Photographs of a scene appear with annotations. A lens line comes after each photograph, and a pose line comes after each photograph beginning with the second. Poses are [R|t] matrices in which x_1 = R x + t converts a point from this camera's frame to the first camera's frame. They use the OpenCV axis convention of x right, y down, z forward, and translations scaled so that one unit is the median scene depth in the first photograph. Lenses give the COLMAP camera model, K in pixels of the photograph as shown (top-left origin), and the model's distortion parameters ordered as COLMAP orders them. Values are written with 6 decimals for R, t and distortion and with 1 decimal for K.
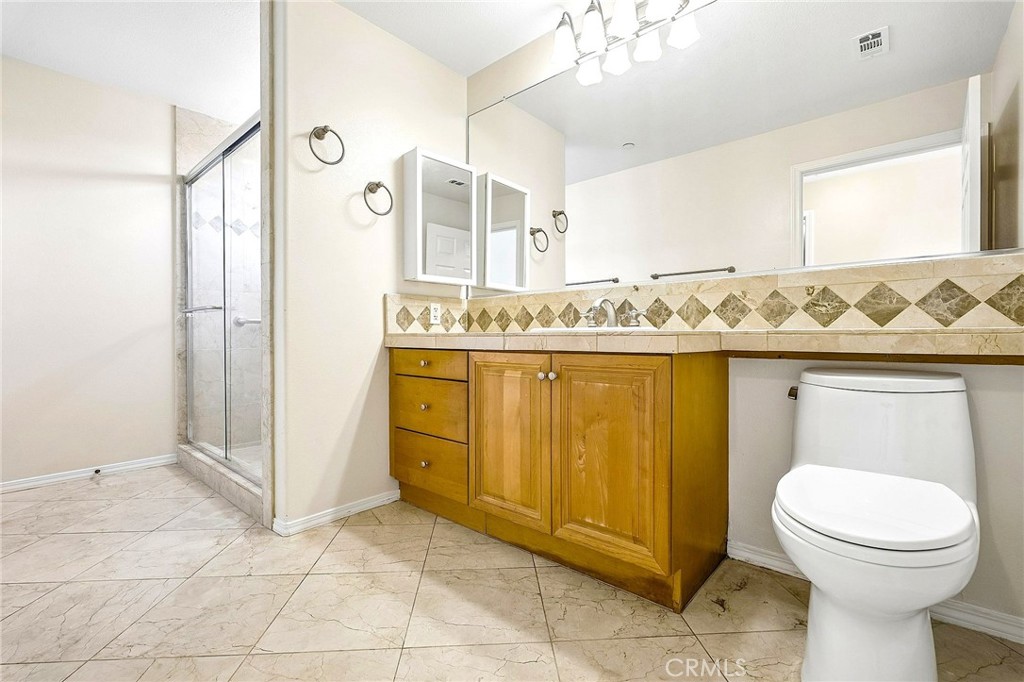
lens RADIAL K [[455.4, 0, 516.9], [0, 455.4, 339.2], [0, 0, 1]] dist [-0.002849, 0.000041]
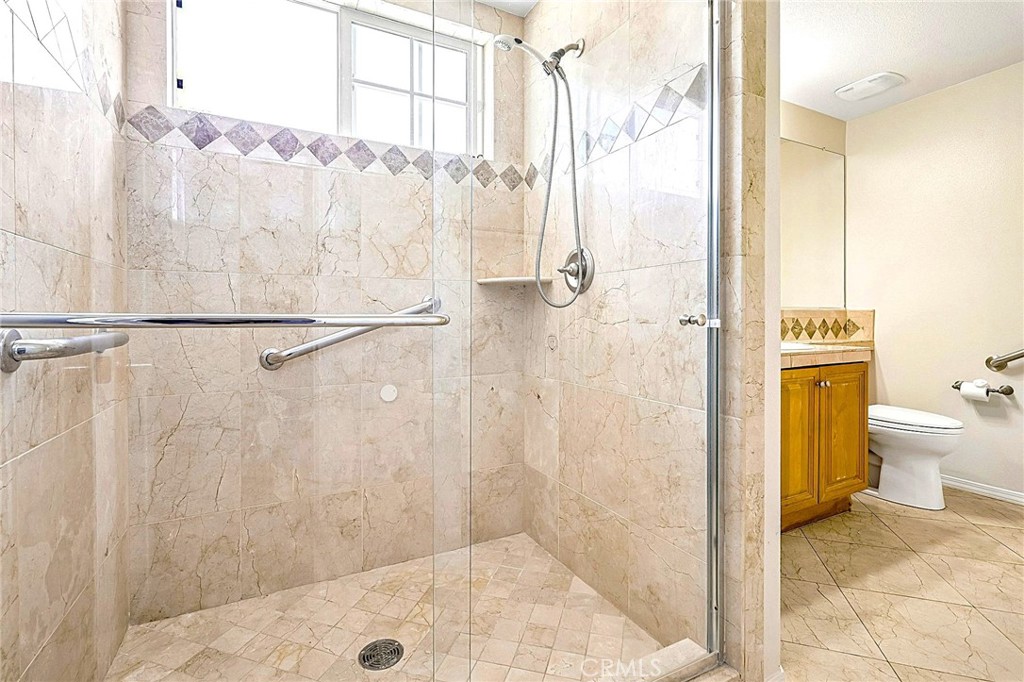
lens RADIAL K [[455.4, 0, 513.1], [0, 455.4, 330.5], [0, 0, 1]] dist [-0.002849, 0.000041]
pose [[0.378273, -0.019437, 0.925490, -1.637884], [0.007905, 0.999811, 0.017767, -0.115967], [-0.925661, 0.000595, 0.378355, 1.468765]]
